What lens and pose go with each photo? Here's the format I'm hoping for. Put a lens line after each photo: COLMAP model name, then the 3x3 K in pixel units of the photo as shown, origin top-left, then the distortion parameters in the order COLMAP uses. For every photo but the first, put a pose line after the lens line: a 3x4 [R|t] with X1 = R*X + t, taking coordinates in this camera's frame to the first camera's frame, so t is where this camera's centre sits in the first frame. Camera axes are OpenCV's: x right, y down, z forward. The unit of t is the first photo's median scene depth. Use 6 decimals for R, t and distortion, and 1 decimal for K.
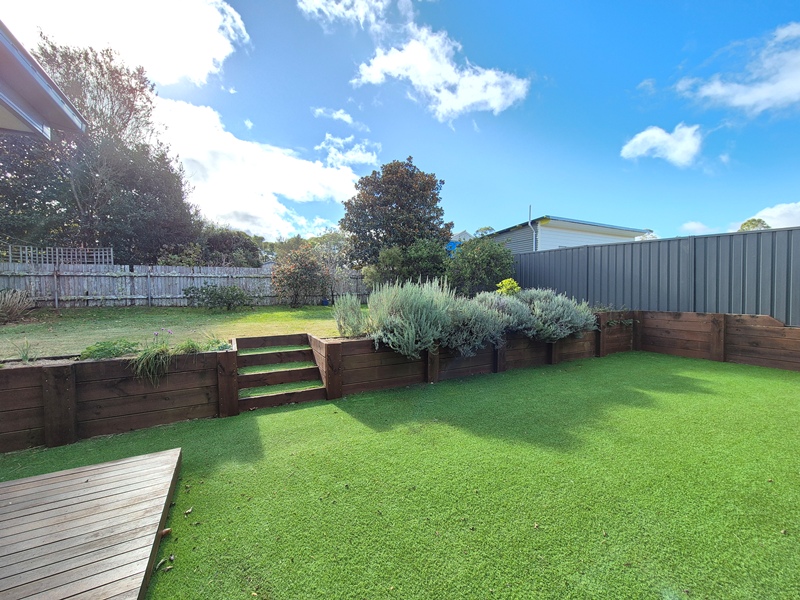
lens RADIAL K [[330.0, 0, 398.4], [0, 330.0, 297.7], [0, 0, 1]] dist [0.000845, 0.000226]
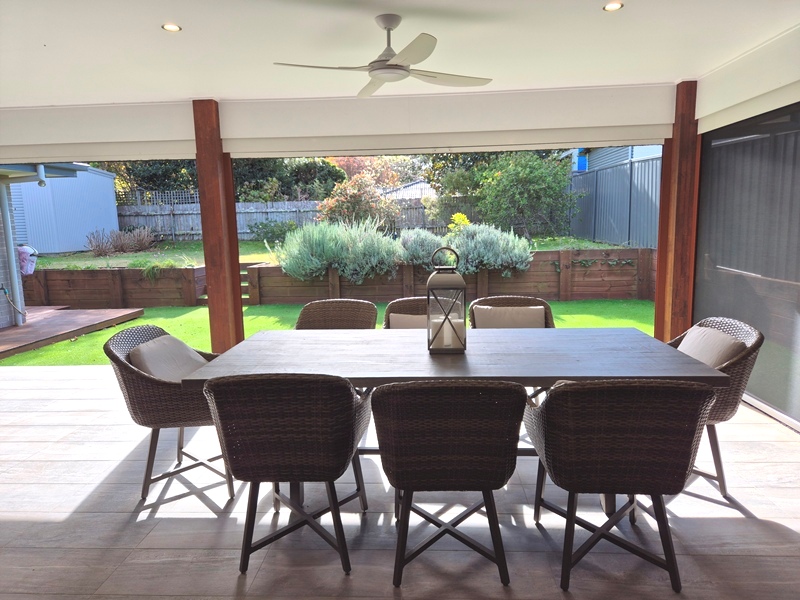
lens RADIAL K [[539.4, 0, 402.9], [0, 539.4, 297.9], [0, 0, 1]] dist [0.056796, -0.043049]
pose [[0.861056, 0.059843, -0.504976, 0.753863], [0.005543, 0.991888, 0.126996, -0.011337], [0.508479, -0.112150, 0.853739, -0.331329]]
